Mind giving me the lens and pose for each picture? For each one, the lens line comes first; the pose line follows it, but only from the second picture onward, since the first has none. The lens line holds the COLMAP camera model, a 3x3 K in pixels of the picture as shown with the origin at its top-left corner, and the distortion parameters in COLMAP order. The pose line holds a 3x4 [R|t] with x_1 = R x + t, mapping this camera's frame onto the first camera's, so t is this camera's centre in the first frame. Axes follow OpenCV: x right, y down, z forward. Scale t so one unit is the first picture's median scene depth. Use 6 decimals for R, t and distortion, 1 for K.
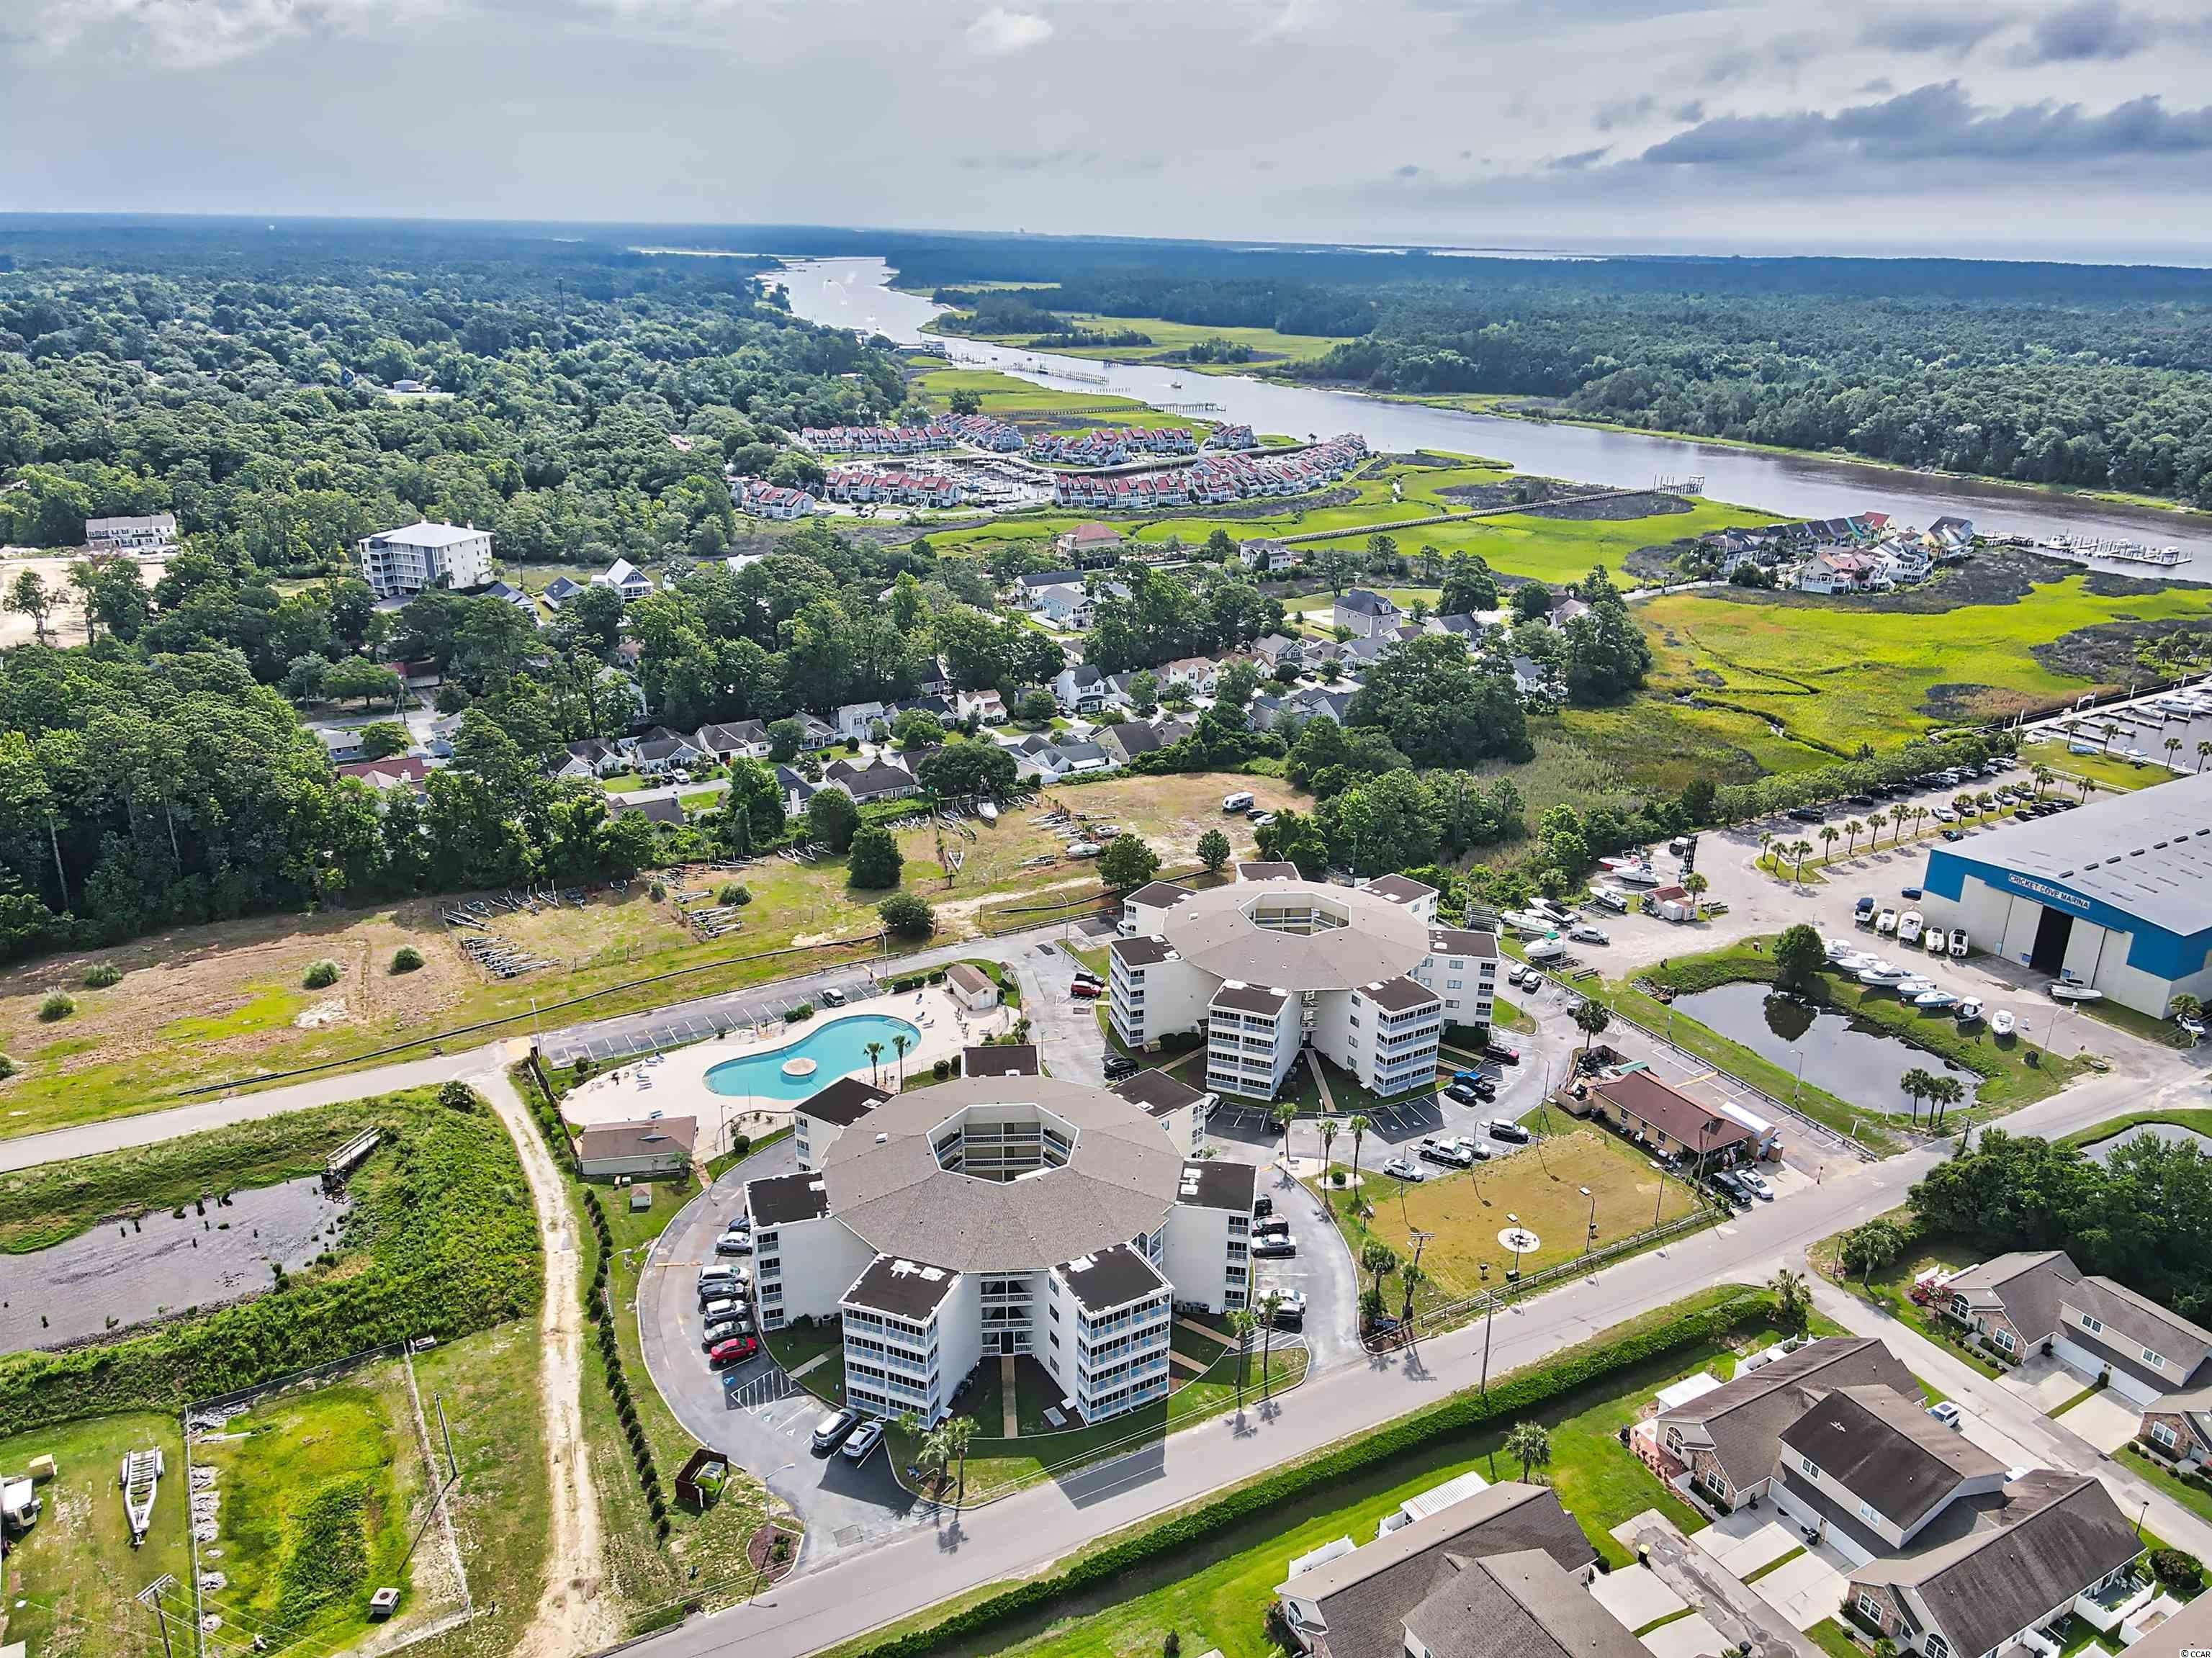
lens RADIAL K [[1605.1, 0, 1106.0], [0, 1605.1, 829.0], [0, 0, 1]] dist [-0.006477, 0.044804]
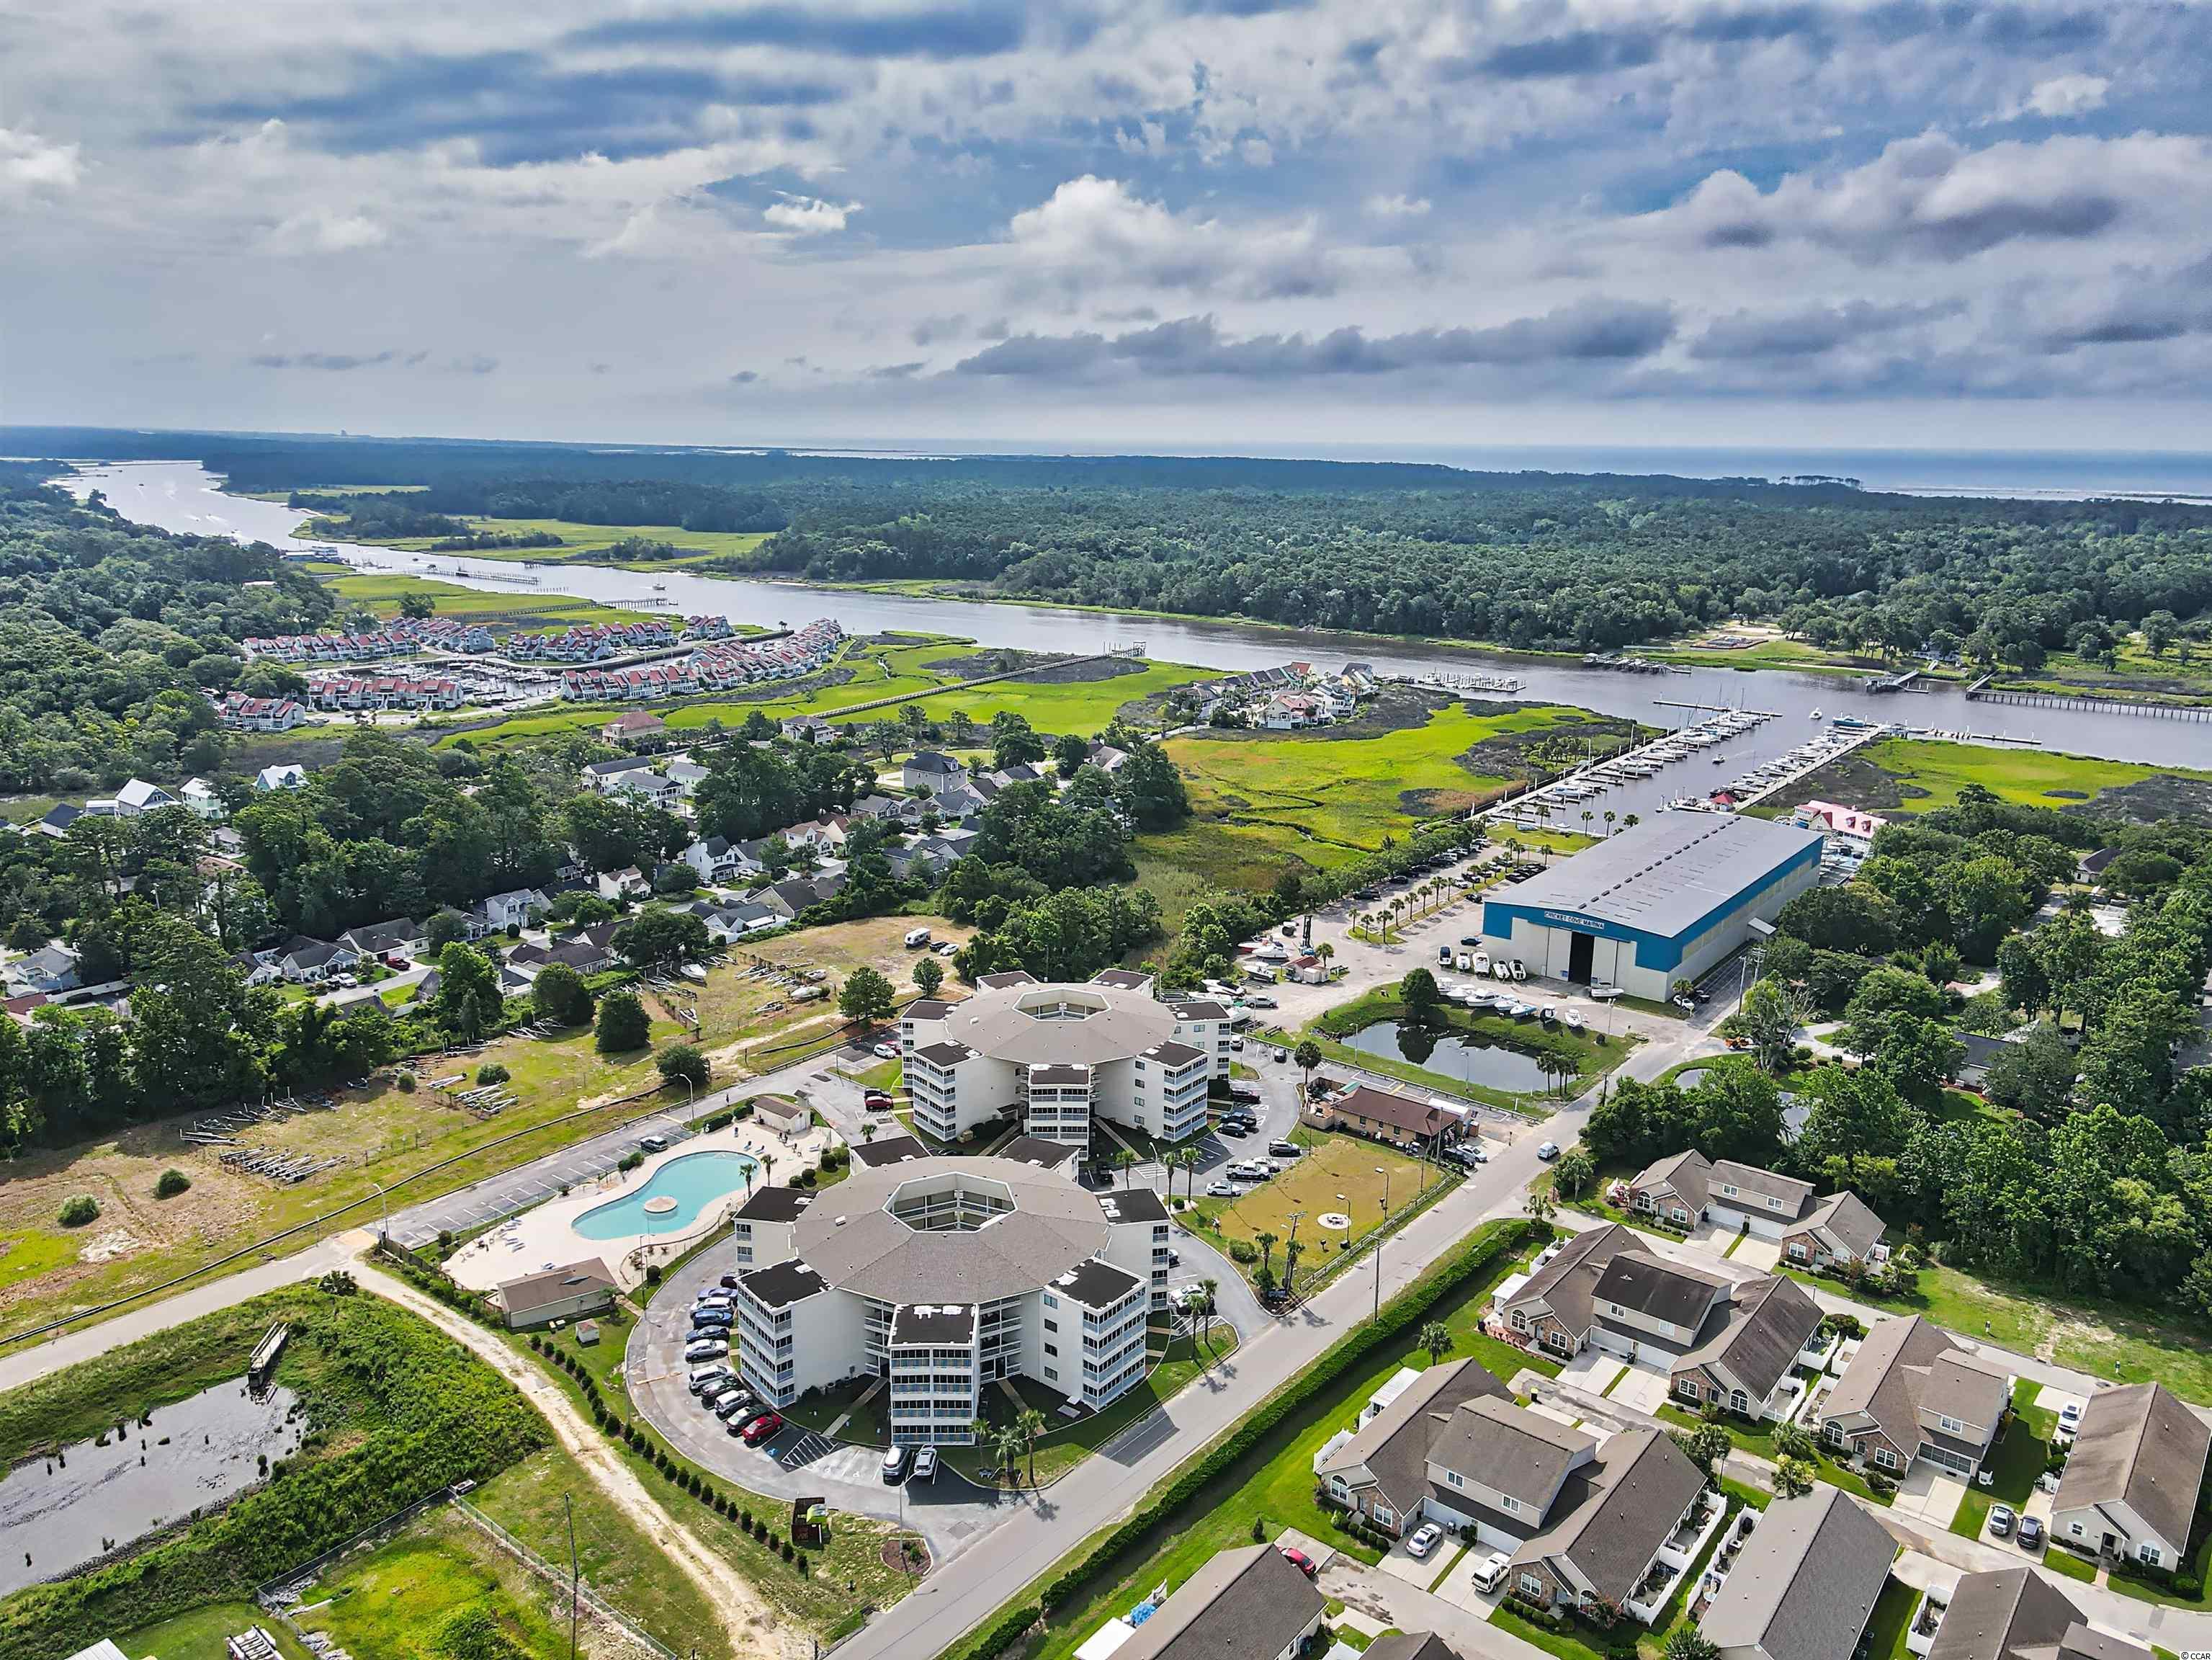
lens RADIAL K [[1605.4, 0, 1106.0], [0, 1605.4, 830.0], [0, 0, 1]] dist [-0.006477, 0.044804]
pose [[0.928732, -0.091749, 0.359220, -0.215125], [0.132053, 0.987215, -0.089266, 0.029687], [-0.346438, 0.130340, 0.928974, -0.087672]]
